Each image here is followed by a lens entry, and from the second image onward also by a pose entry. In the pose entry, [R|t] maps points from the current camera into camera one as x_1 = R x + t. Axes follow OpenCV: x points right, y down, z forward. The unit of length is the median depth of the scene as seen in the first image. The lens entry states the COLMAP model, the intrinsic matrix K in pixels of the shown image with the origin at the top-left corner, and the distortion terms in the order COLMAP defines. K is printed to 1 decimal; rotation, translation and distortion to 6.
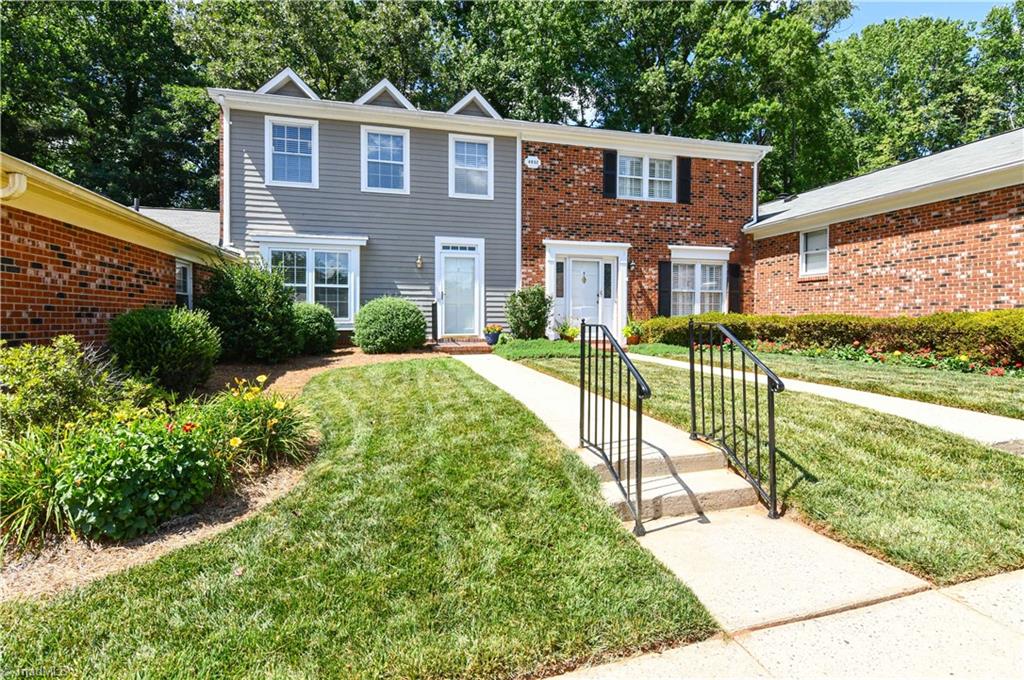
lens RADIAL K [[501.1, 0, 525.4], [0, 501.1, 324.7], [0, 0, 1]] dist [0.005222, -0.009098]
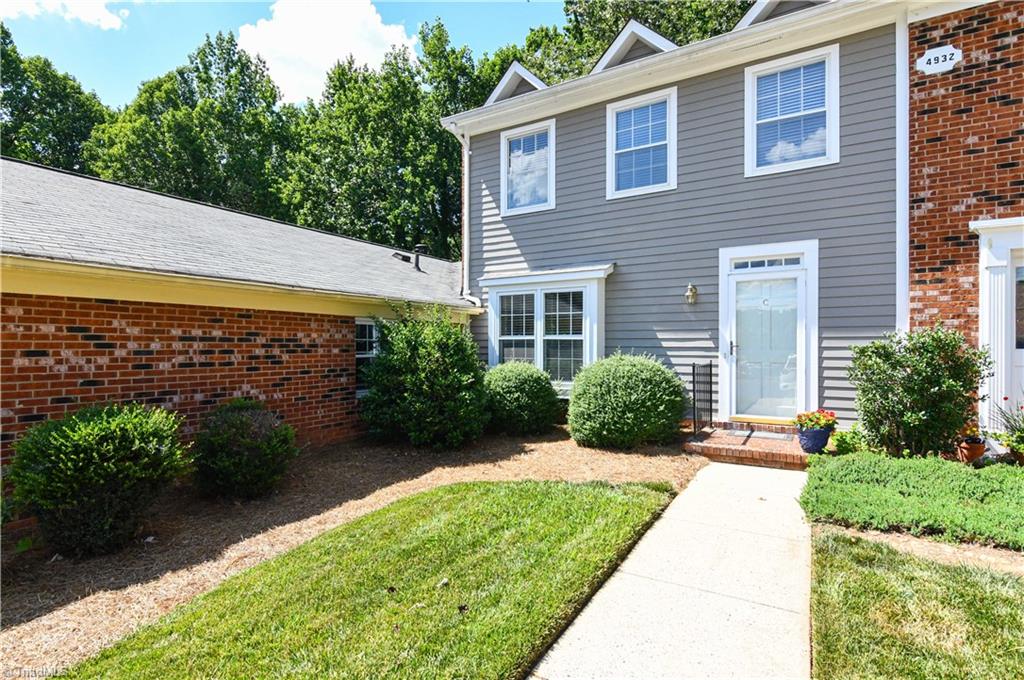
lens RADIAL K [[501.1, 0, 509.2], [0, 501.1, 344.8], [0, 0, 1]] dist [0.005222, -0.009098]
pose [[0.675825, -0.002352, -0.737059, 0.091219], [-0.008739, 0.999899, -0.011203, -0.054209], [0.737010, 0.014012, 0.675736, 0.421581]]
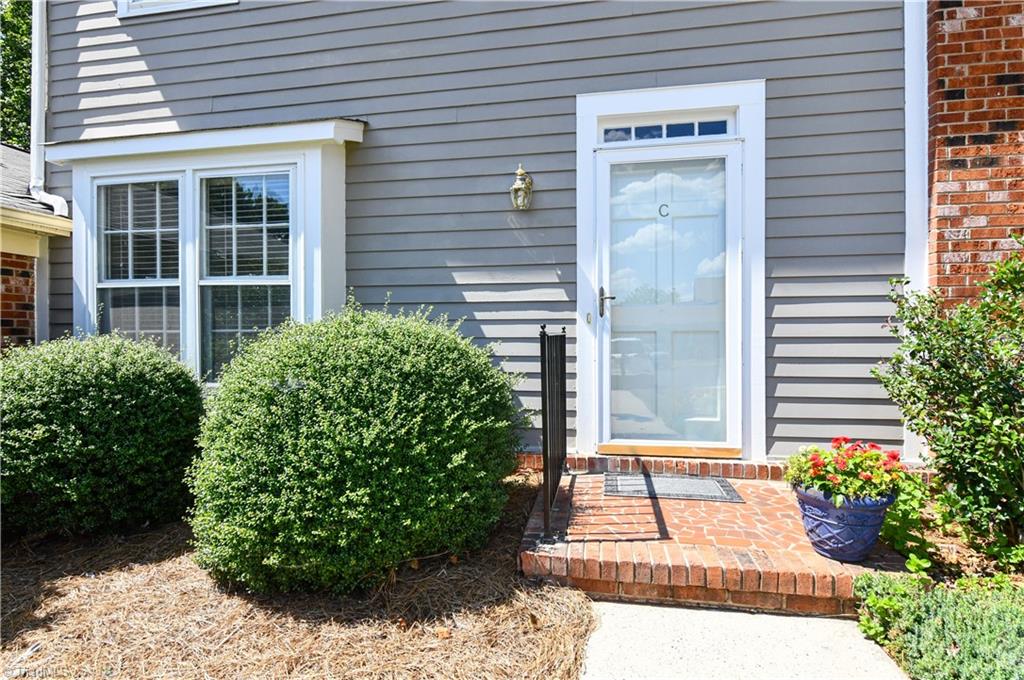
lens RADIAL K [[501.1, 0, 511.4], [0, 501.1, 338.9], [0, 0, 1]] dist [0.005222, -0.009098]
pose [[0.899480, -0.001395, -0.436960, -0.090426], [-0.000660, 0.999989, -0.004553, -0.037040], [0.436961, 0.004383, 0.899470, 0.737995]]
